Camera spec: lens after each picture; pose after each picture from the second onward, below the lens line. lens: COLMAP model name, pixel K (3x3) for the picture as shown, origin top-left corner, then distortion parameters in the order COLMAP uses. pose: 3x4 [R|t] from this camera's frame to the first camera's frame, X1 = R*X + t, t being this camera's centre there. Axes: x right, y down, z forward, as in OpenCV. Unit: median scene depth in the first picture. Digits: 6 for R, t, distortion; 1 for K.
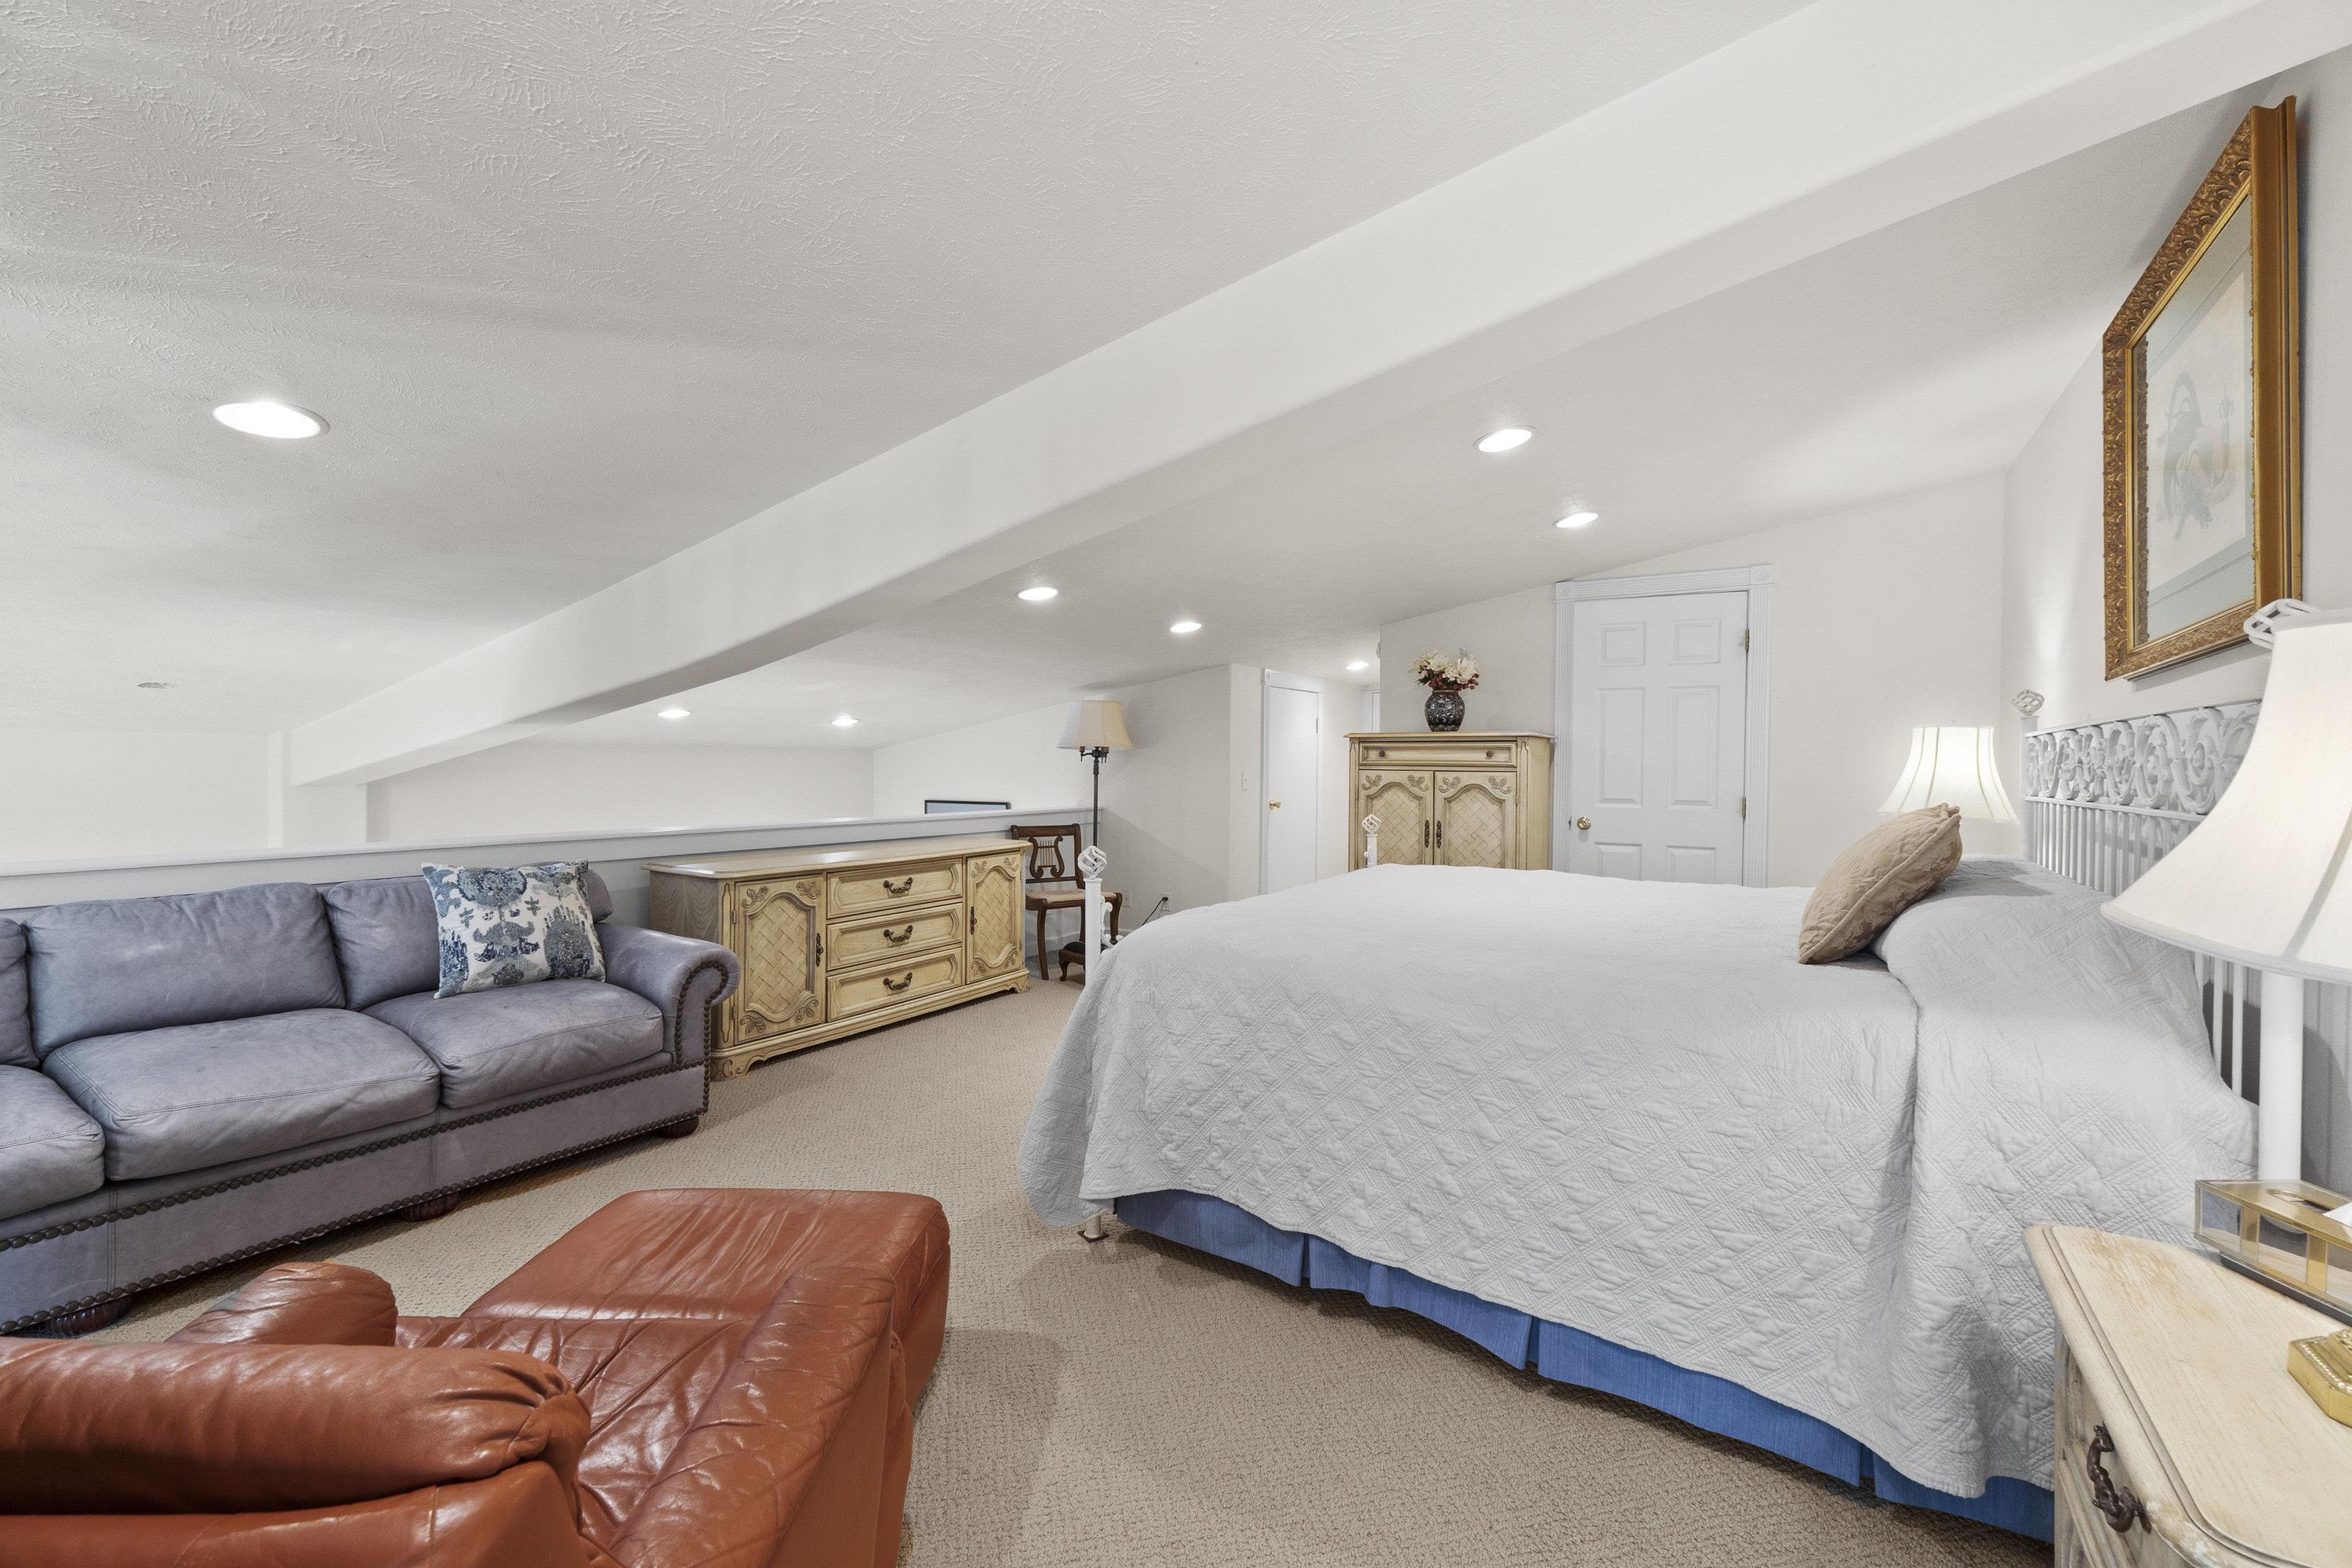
lens RADIAL K [[982.2, 0, 1176.0], [0, 982.2, 784.0], [0, 0, 1]] dist [0.002989, 0.000385]
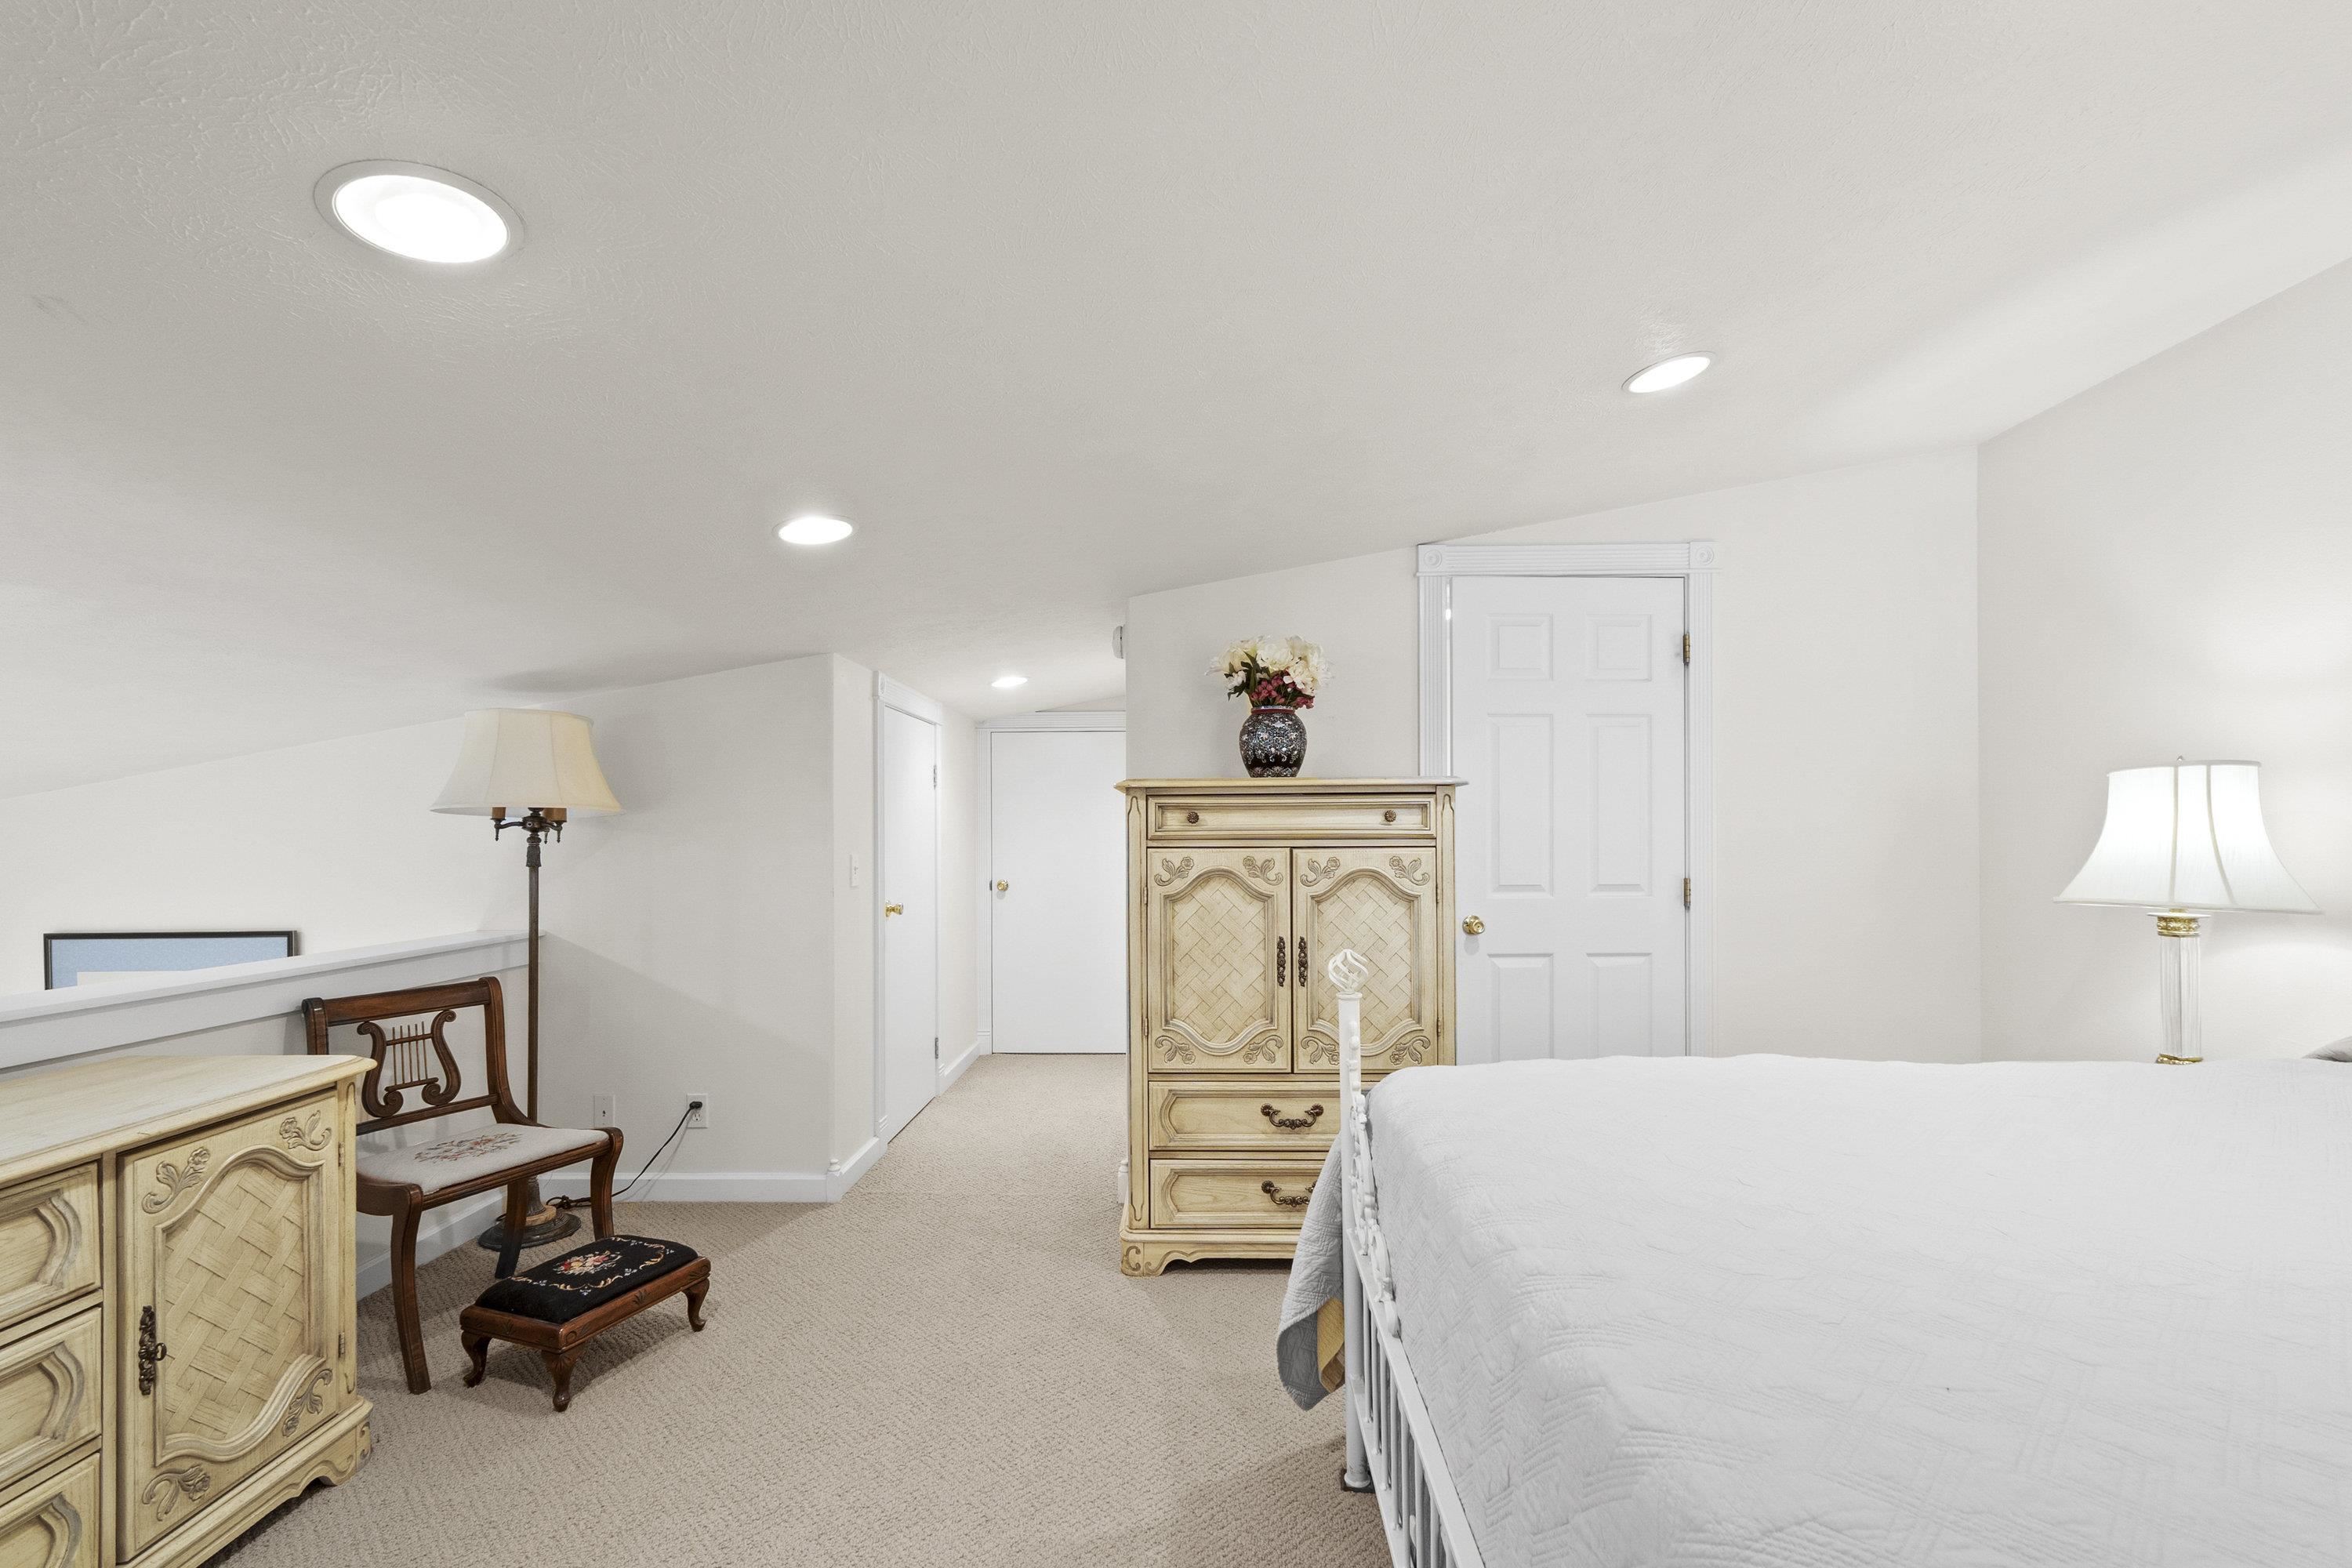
lens RADIAL K [[1019.9, 0, 1175.2], [0, 1019.9, 833.0], [0, 0, 1]] dist [-0.000241, 0.000783]
pose [[0.857616, -0.014909, 0.514074, -0.085901], [0.024571, 0.999626, -0.012000, -0.015727], [-0.513703, 0.022923, 0.857662, 0.520139]]
